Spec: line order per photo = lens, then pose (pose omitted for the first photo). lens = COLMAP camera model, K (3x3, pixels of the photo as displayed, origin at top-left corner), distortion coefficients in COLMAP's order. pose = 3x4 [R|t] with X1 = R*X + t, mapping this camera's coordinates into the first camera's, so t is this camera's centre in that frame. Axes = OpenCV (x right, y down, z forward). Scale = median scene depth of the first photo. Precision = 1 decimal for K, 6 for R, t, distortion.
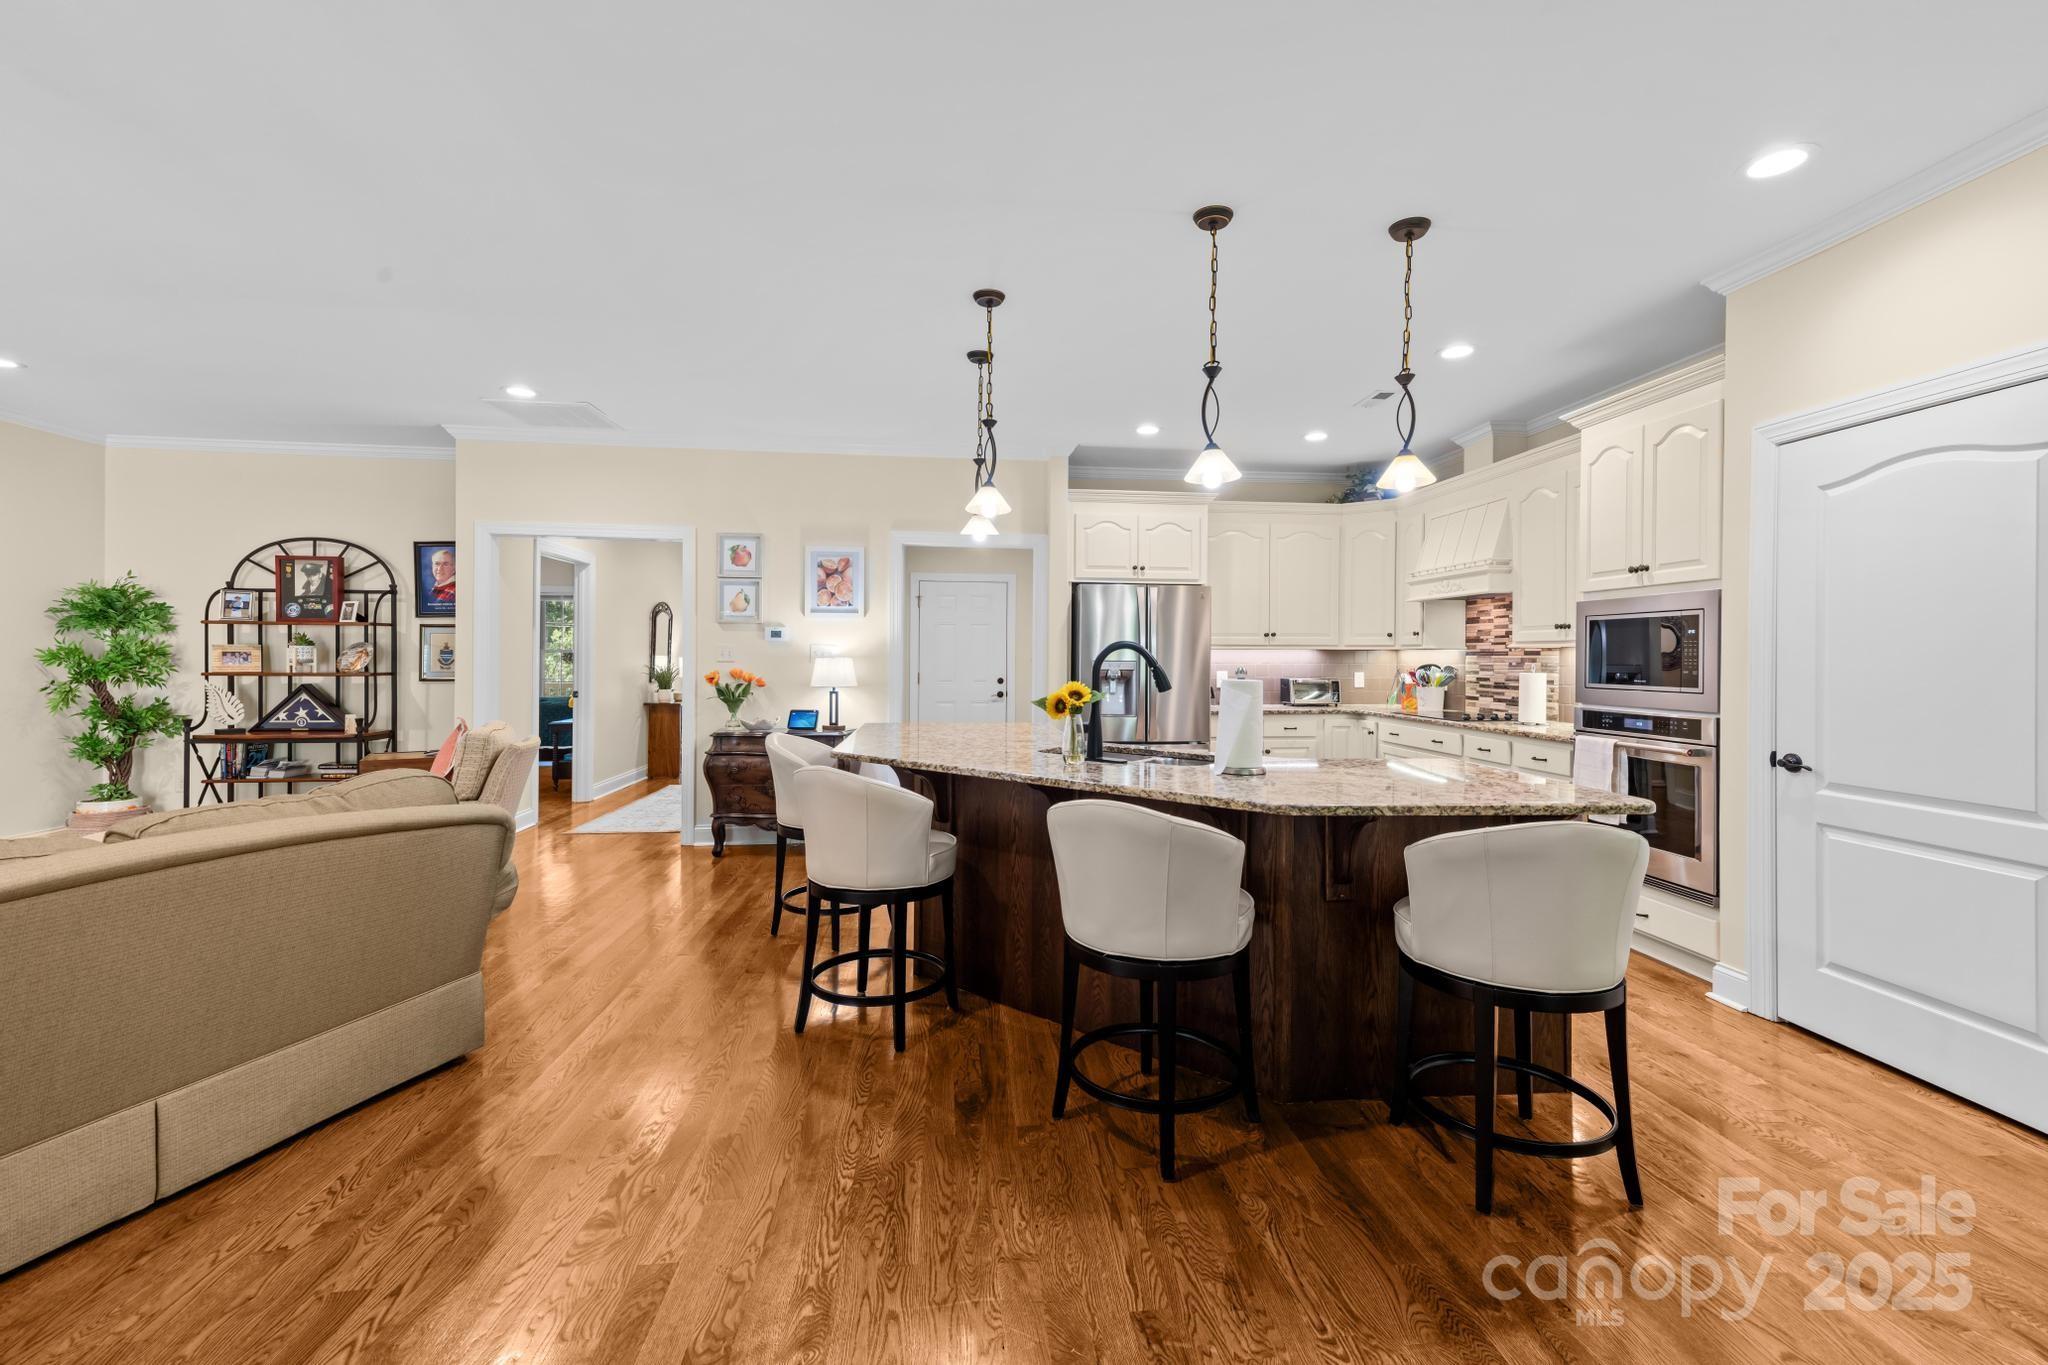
lens RADIAL K [[875.9, 0, 1042.7], [0, 875.9, 653.4], [0, 0, 1]] dist [0.017504, 0.000248]
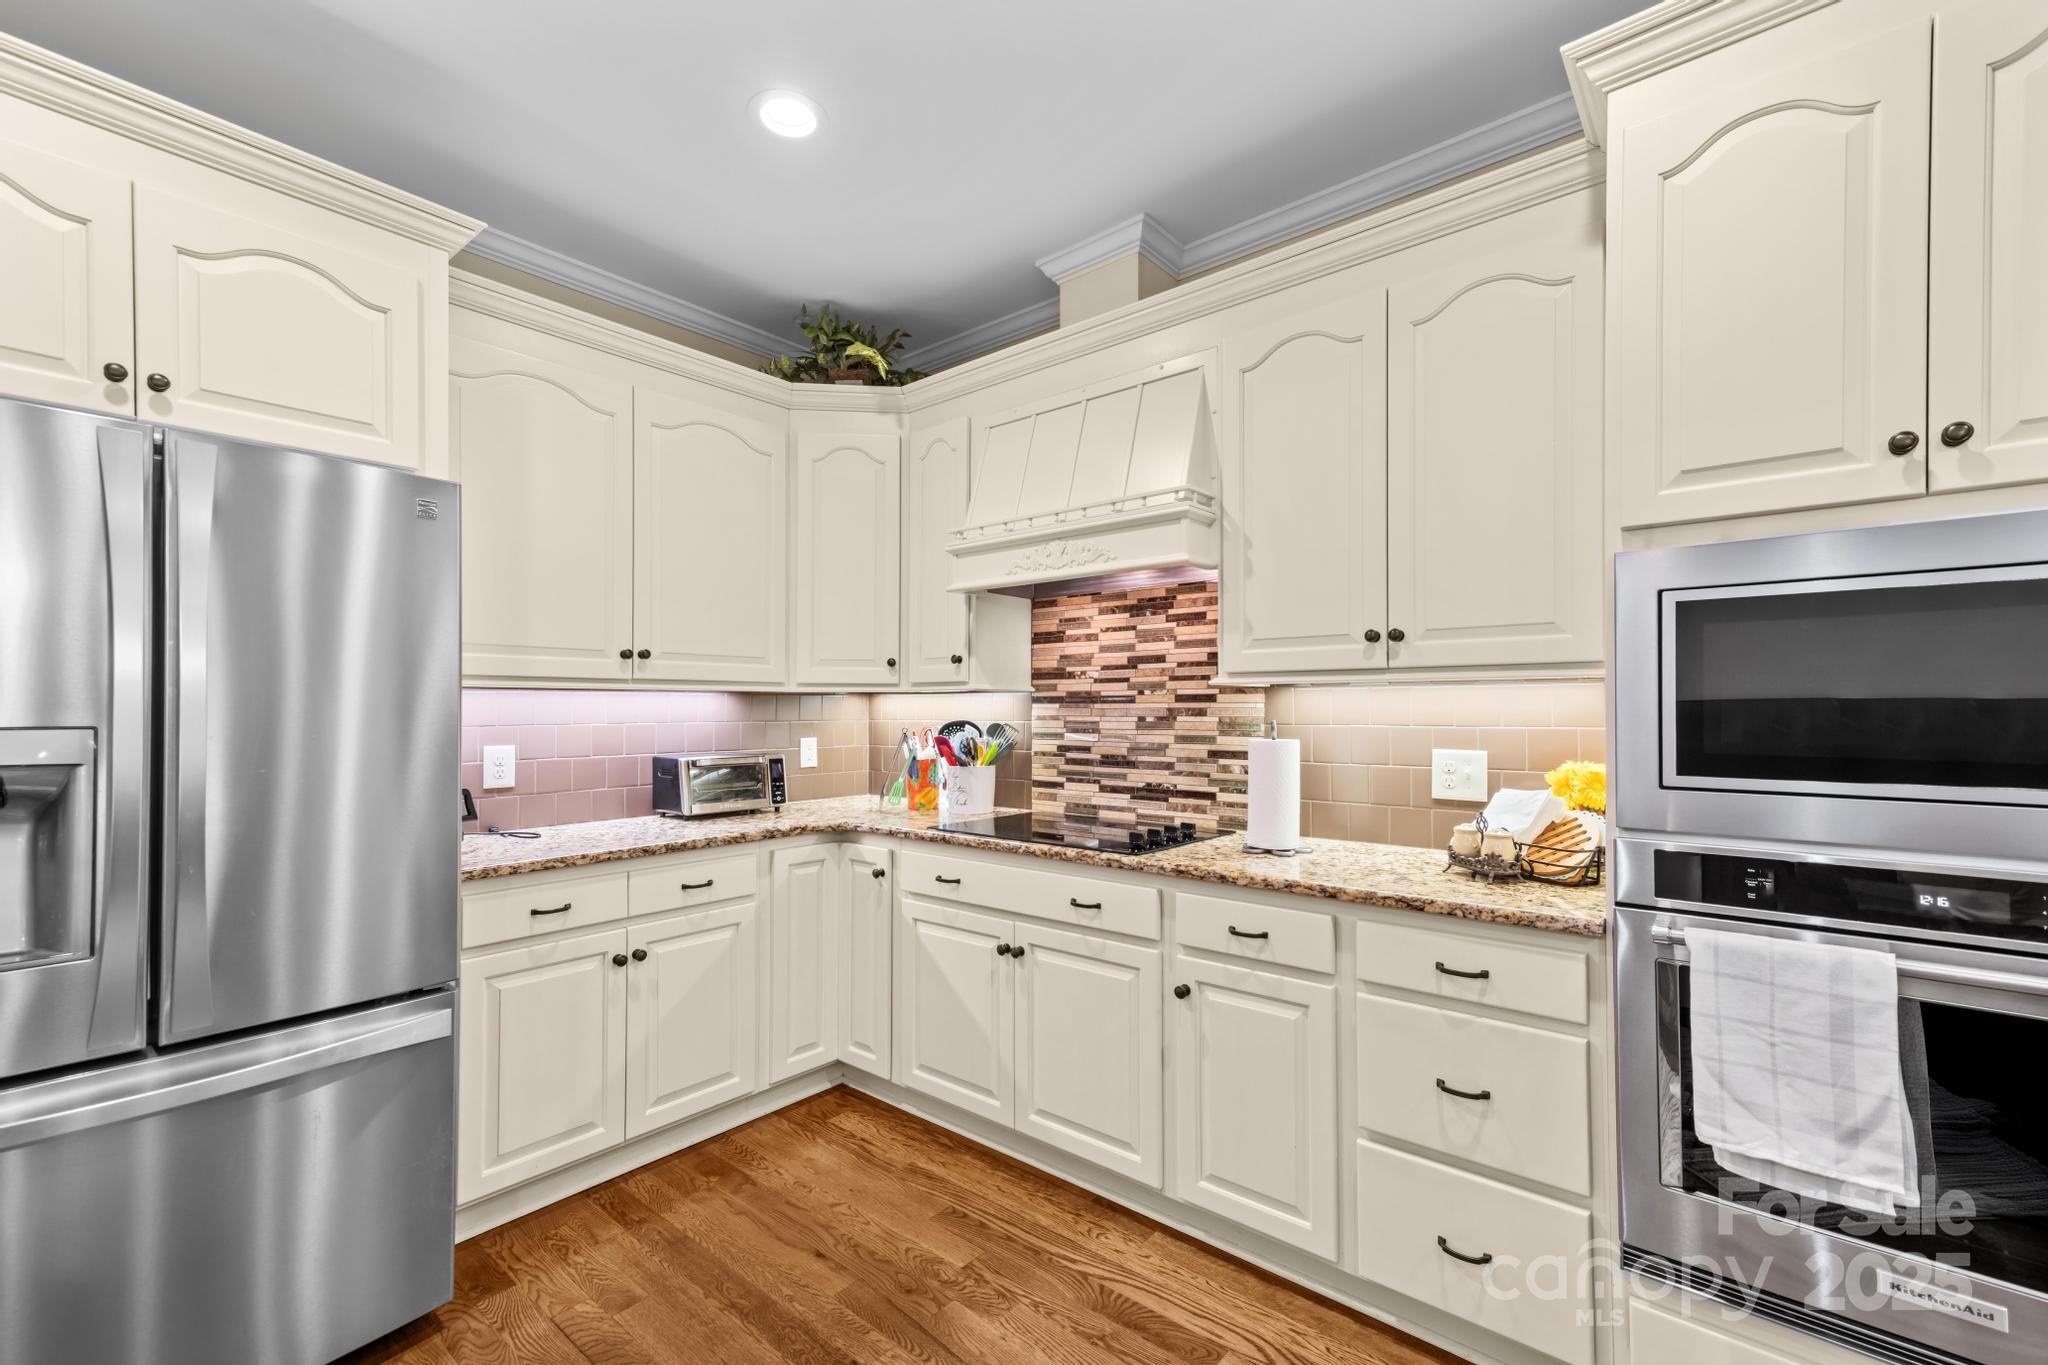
lens RADIAL K [[871.6, 0, 1034.7], [0, 871.6, 703.3], [0, 0, 1]] dist [0.019634, 0.000200]
pose [[0.726568, -0.000240, 0.687095, 0.124786], [0.001888, 0.999997, -0.001647, 0.003048], [-0.687092, 0.002494, 0.726566, 0.632043]]
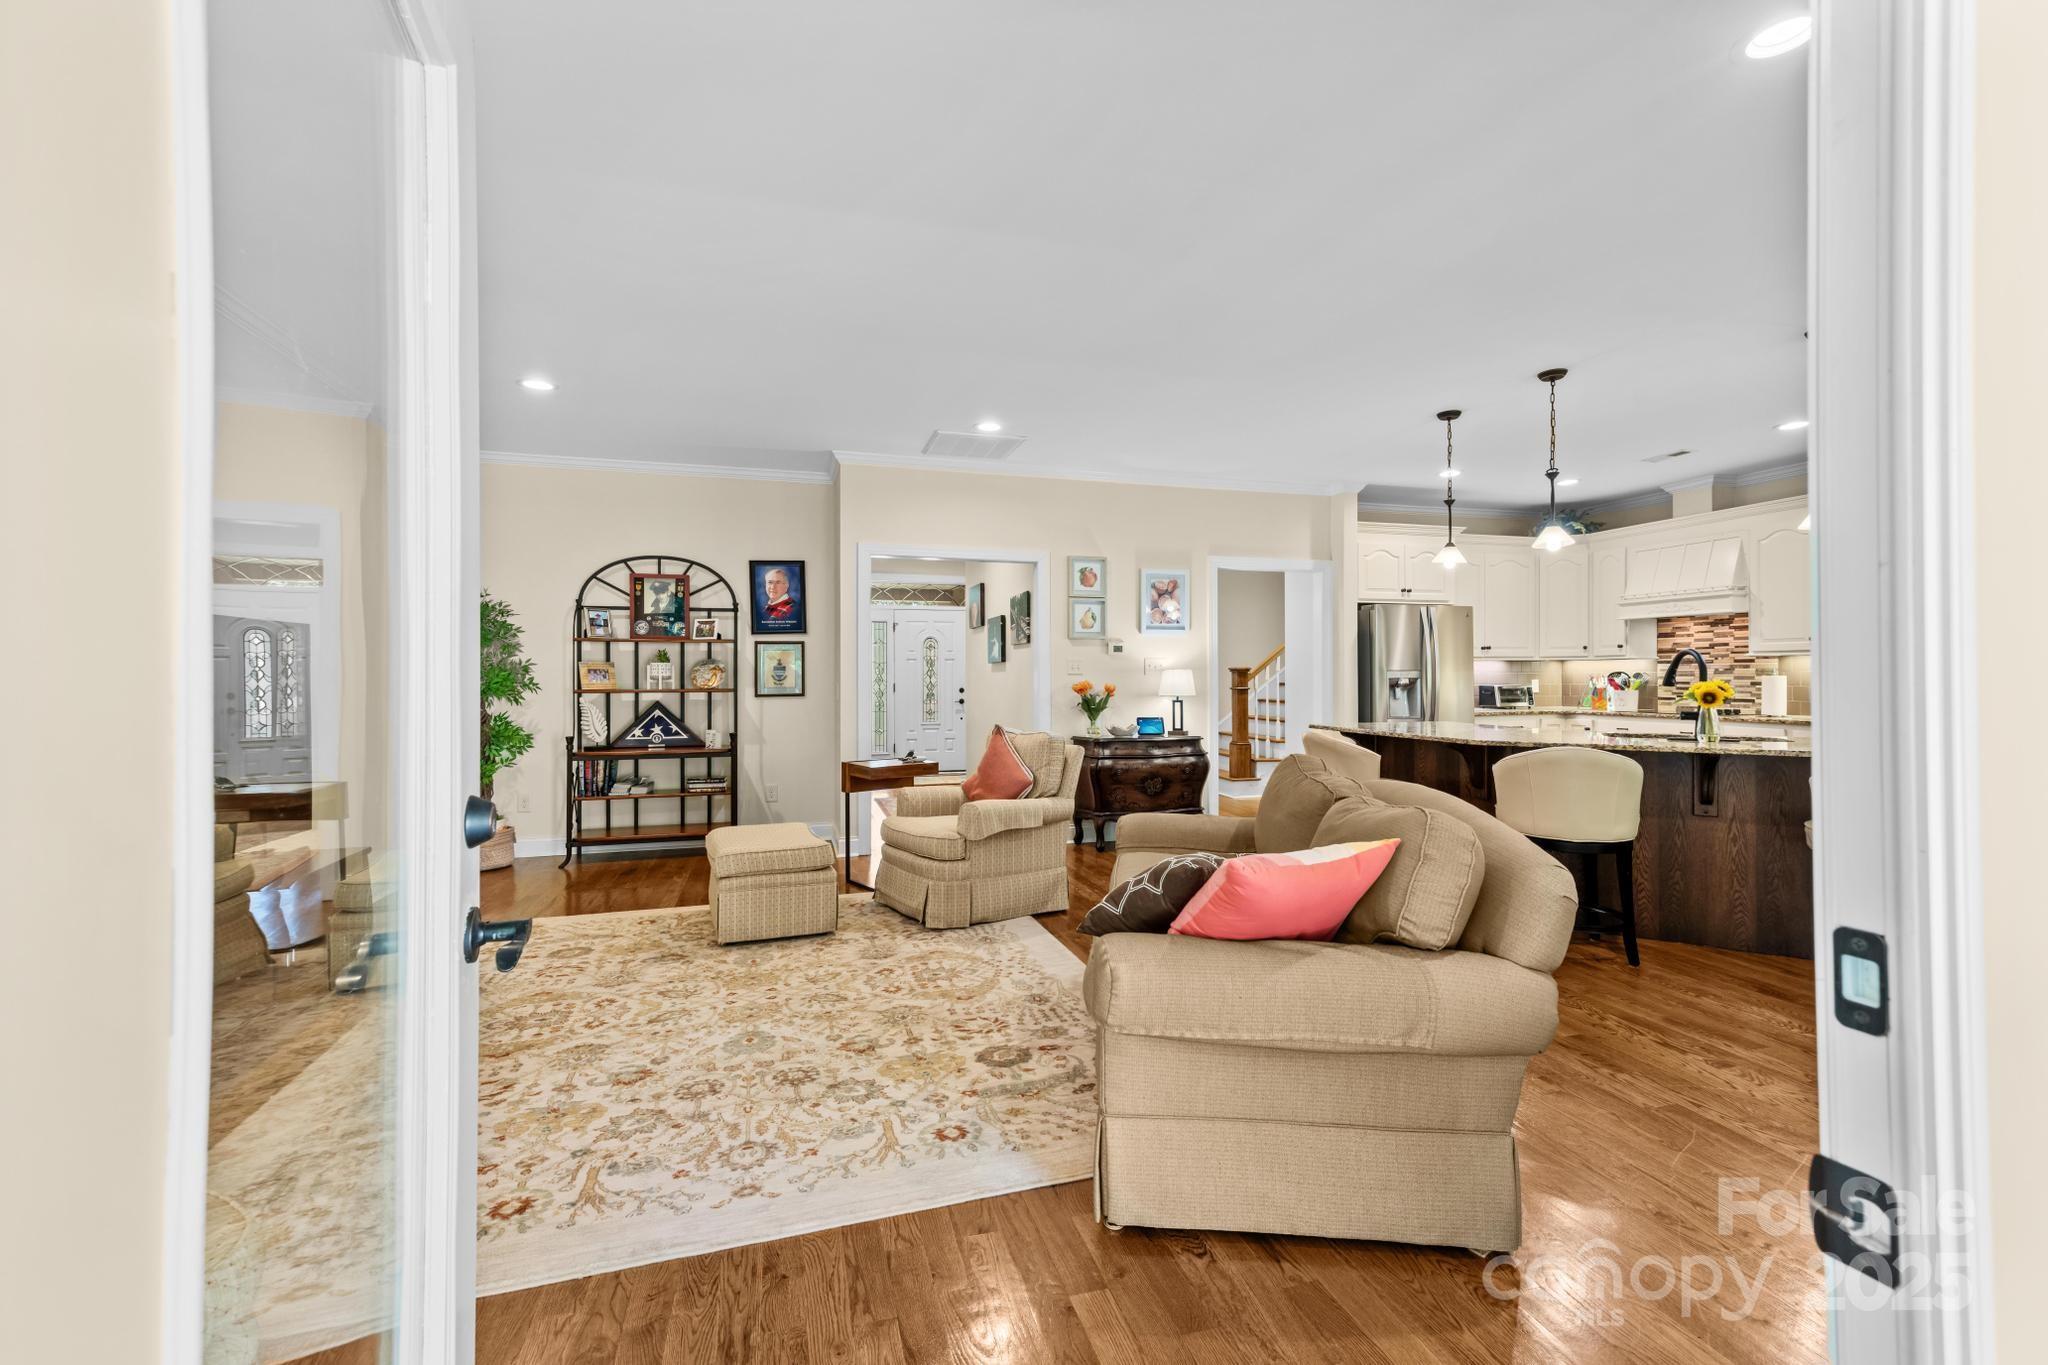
lens RADIAL K [[880.9, 0, 1028.7], [0, 880.9, 671.3], [0, 0, 1]] dist [0.019581, 0.000271]
pose [[0.985598, -0.008881, 0.168873, -0.596023], [0.009265, 0.999956, -0.001484, 0.006413], [-0.168852, 0.003027, 0.985637, -0.066017]]
